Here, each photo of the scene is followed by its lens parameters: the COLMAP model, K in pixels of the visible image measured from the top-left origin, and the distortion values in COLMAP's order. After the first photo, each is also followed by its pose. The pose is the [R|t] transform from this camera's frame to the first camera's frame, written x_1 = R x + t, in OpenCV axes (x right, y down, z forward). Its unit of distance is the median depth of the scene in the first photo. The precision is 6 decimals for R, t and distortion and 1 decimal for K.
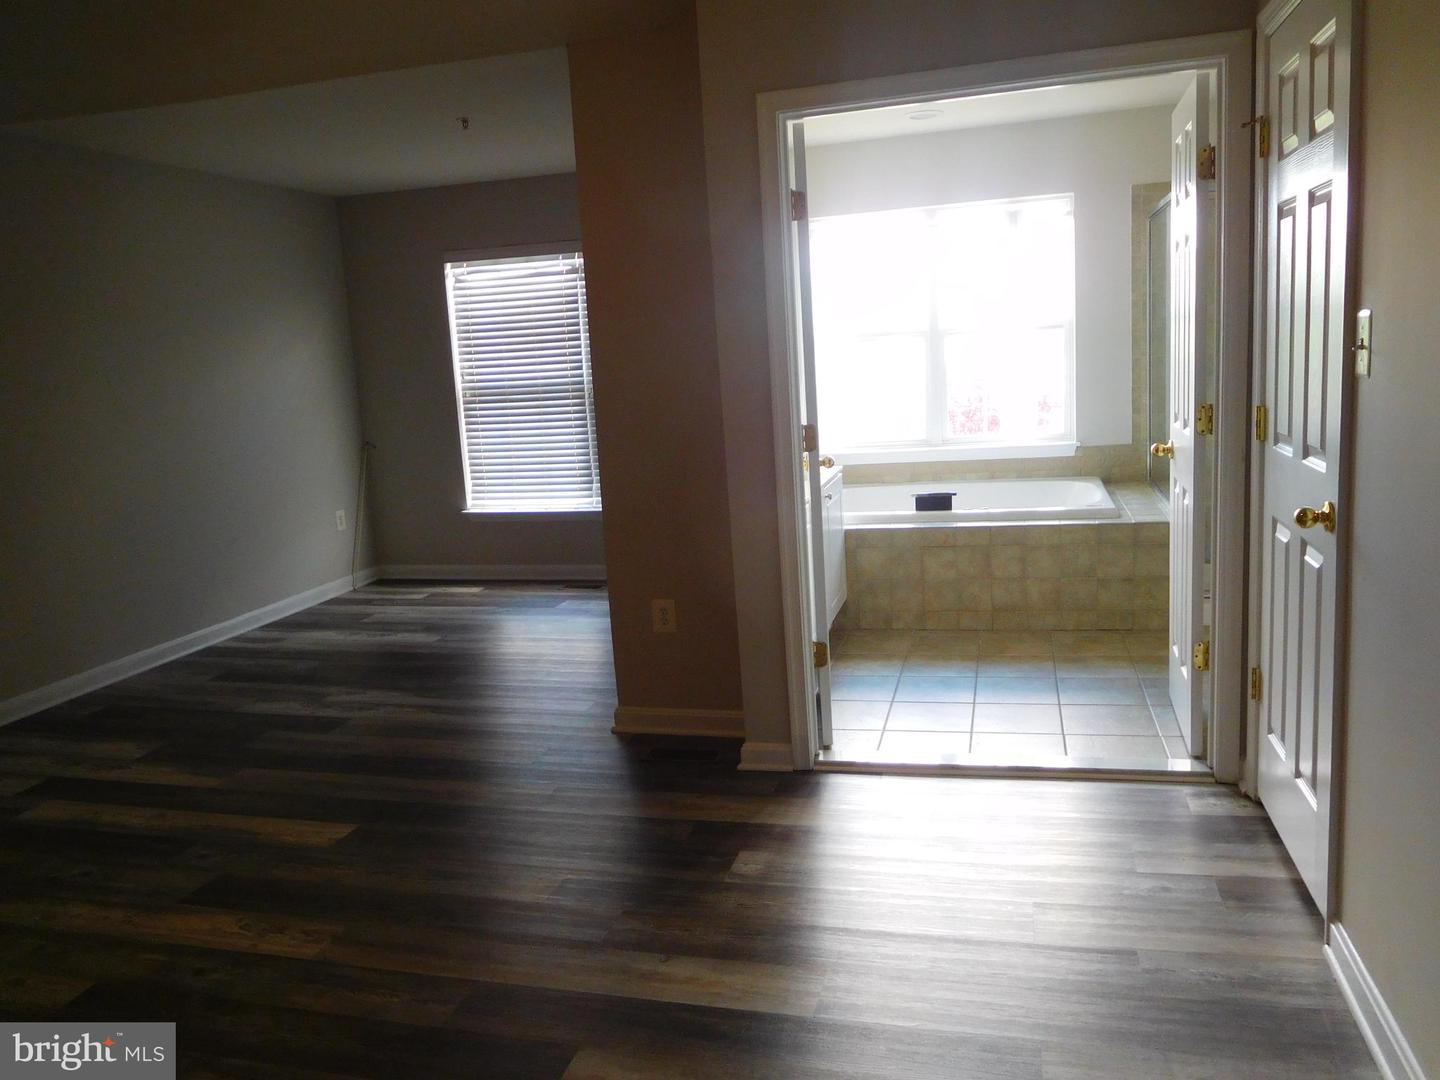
lens RADIAL K [[1070.7, 0, 720.0], [0, 1070.7, 540.0], [0, 0, 1]] dist [-0.024700, -0.003137]
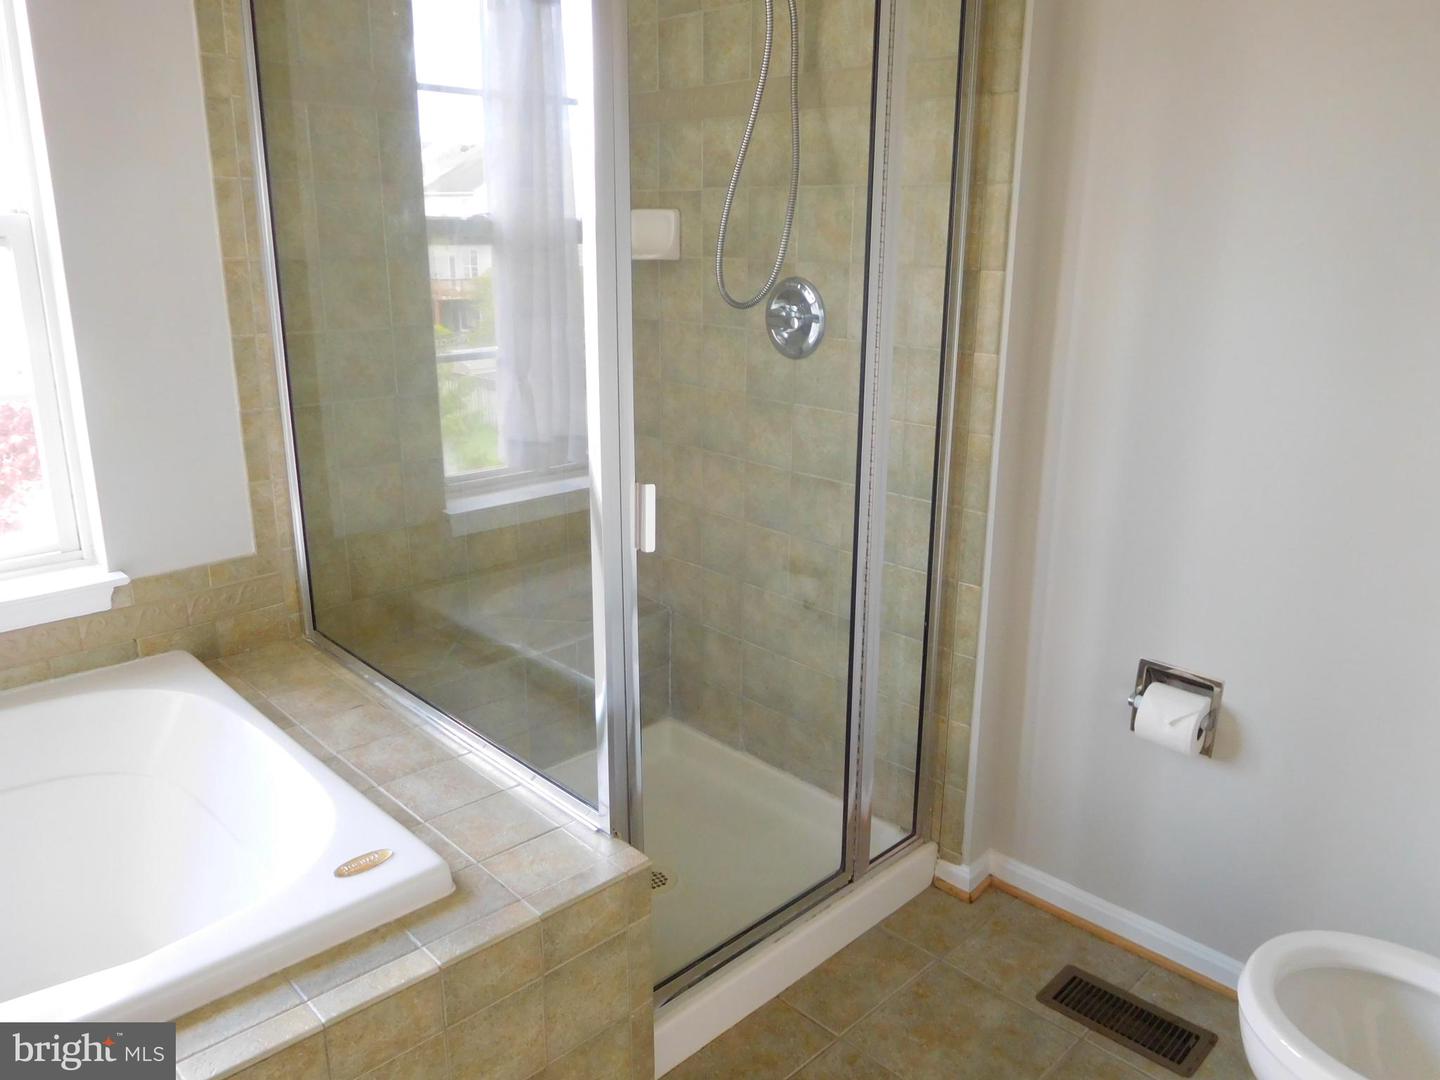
lens RADIAL K [[1070.7, 0, 720.0], [0, 1070.7, 540.0], [0, 0, 1]] dist [-0.024700, -0.003137]
pose [[0.505323, -0.172221, 0.845570, 0.163969], [0.099532, 0.984975, 0.141133, -0.158240], [-0.857171, 0.012844, 0.514872, 0.765287]]
